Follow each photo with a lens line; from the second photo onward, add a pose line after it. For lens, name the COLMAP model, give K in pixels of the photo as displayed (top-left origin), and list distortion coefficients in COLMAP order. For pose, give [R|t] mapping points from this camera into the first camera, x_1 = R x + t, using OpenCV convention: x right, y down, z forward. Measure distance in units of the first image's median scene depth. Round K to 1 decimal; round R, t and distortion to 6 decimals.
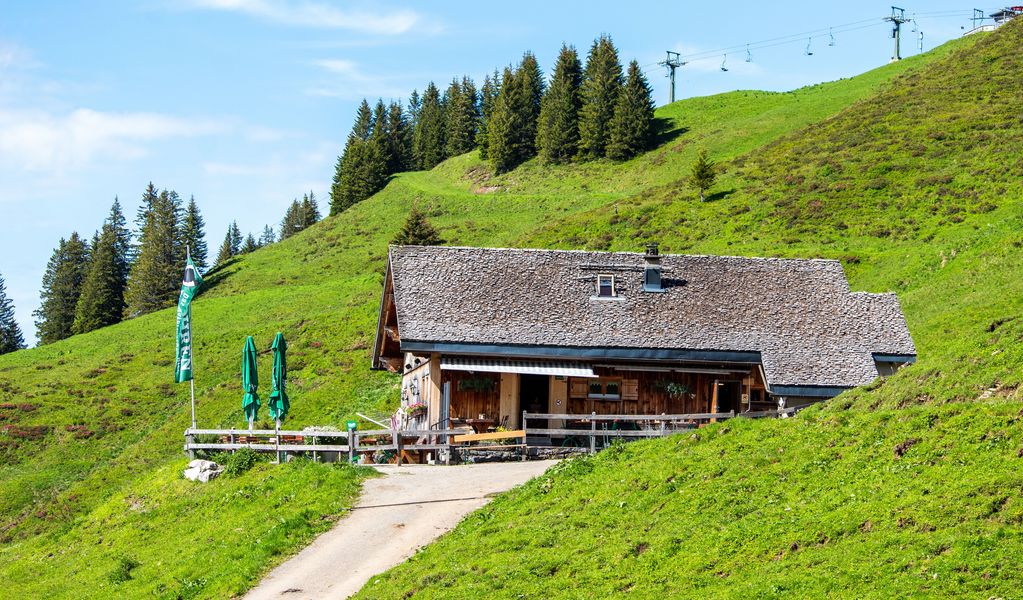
lens RADIAL K [[705.8, 0, 511.5], [0, 705.8, 300.0], [0, 0, 1]] dist [0.001756, 0.000840]
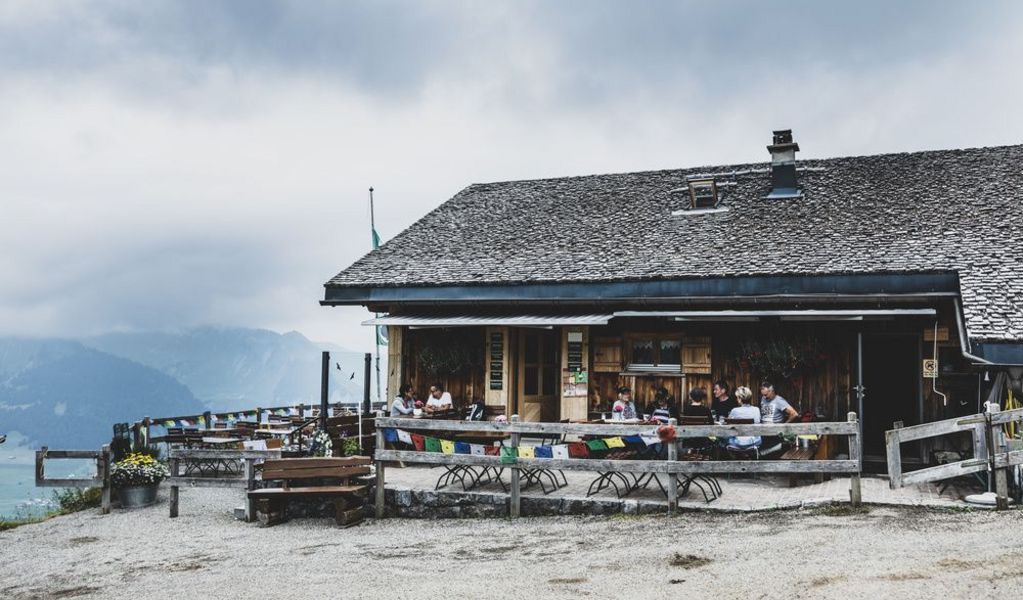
lens RADIAL K [[705.8, 0, 511.5], [0, 705.8, 300.0], [0, 0, 1]] dist [0.001756, 0.000840]
pose [[0.967044, -0.043260, -0.250908, 0.171032], [0.055703, 0.997534, 0.042700, 0.052504], [0.248442, -0.055270, 0.967069, 0.440170]]
